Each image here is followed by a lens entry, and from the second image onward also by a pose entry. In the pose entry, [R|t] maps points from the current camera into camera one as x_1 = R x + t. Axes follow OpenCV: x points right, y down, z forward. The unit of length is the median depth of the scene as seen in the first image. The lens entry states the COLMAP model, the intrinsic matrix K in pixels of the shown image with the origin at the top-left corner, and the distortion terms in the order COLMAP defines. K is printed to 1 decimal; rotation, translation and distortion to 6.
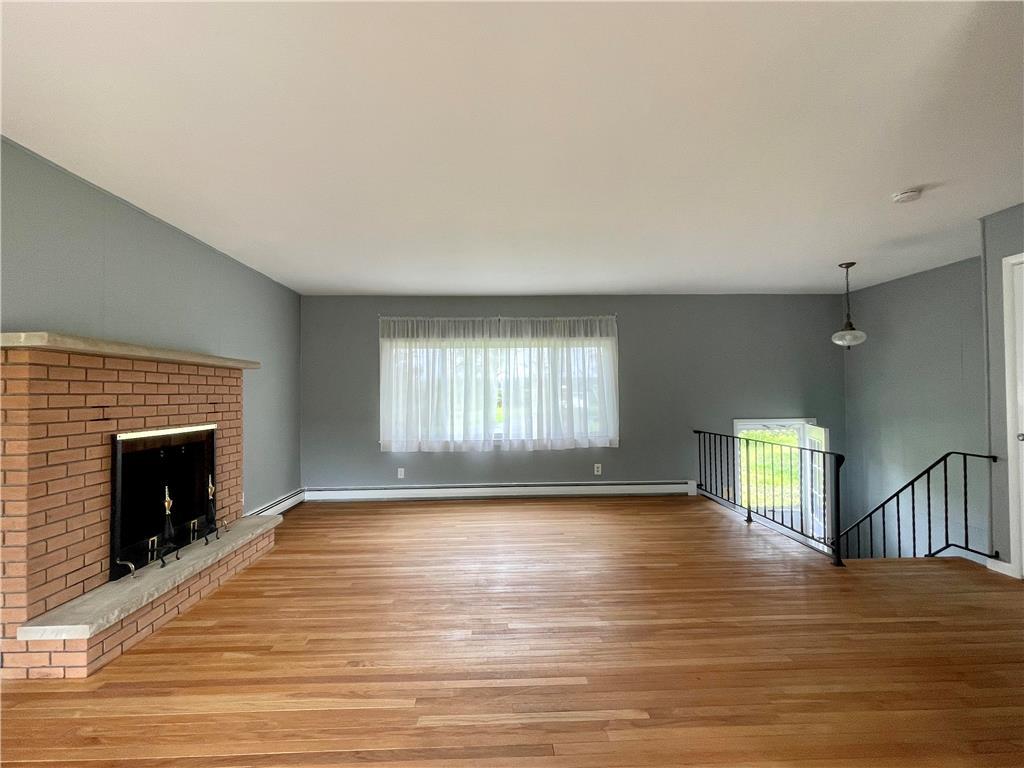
lens RADIAL K [[487.7, 0, 504.3], [0, 487.7, 387.8], [0, 0, 1]] dist [0.000643, -0.000261]
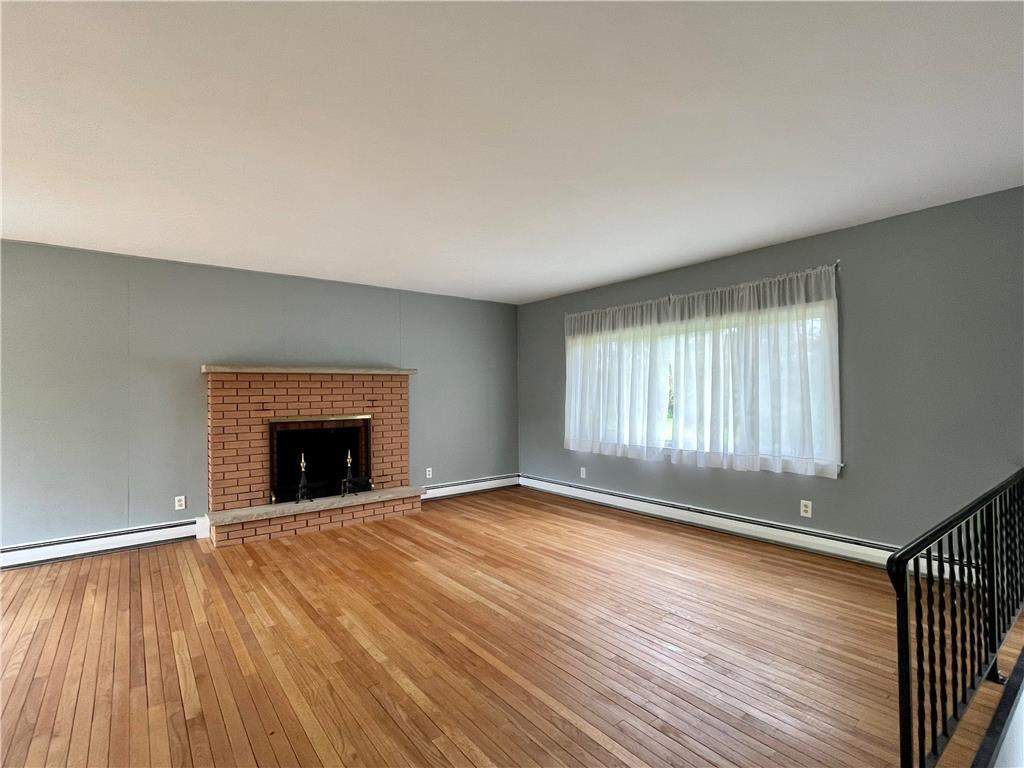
lens RADIAL K [[487.7, 0, 504.3], [0, 487.7, 387.8], [0, 0, 1]] dist [0.000643, -0.000261]
pose [[0.585111, -0.004969, -0.810938, 0.497435], [0.018323, 0.999807, 0.007094, -0.004877], [0.810746, -0.019010, 0.585089, 0.310911]]
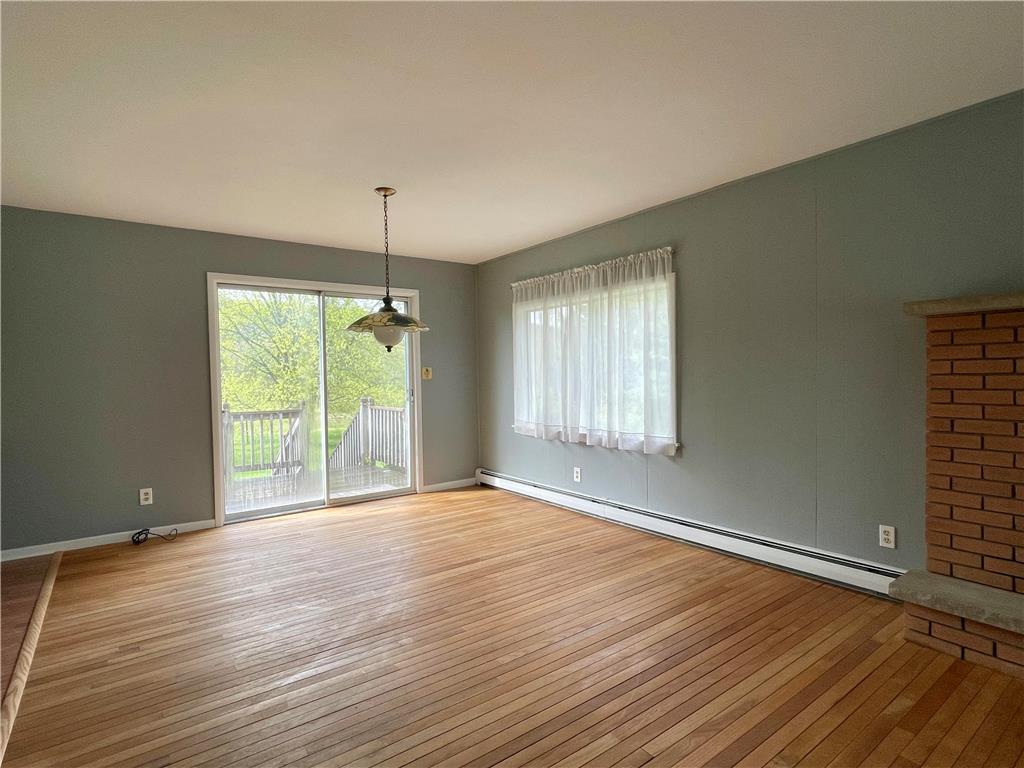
lens RADIAL K [[543.7, 0, 509.6], [0, 543.7, 387.1], [0, 0, 1]] dist [0.004586, 0.002036]
pose [[-0.818024, 0.042193, -0.573634, 0.171868], [0.035045, 0.999109, 0.023512, 0.004437], [0.574115, -0.000870, -0.818774, 0.555530]]
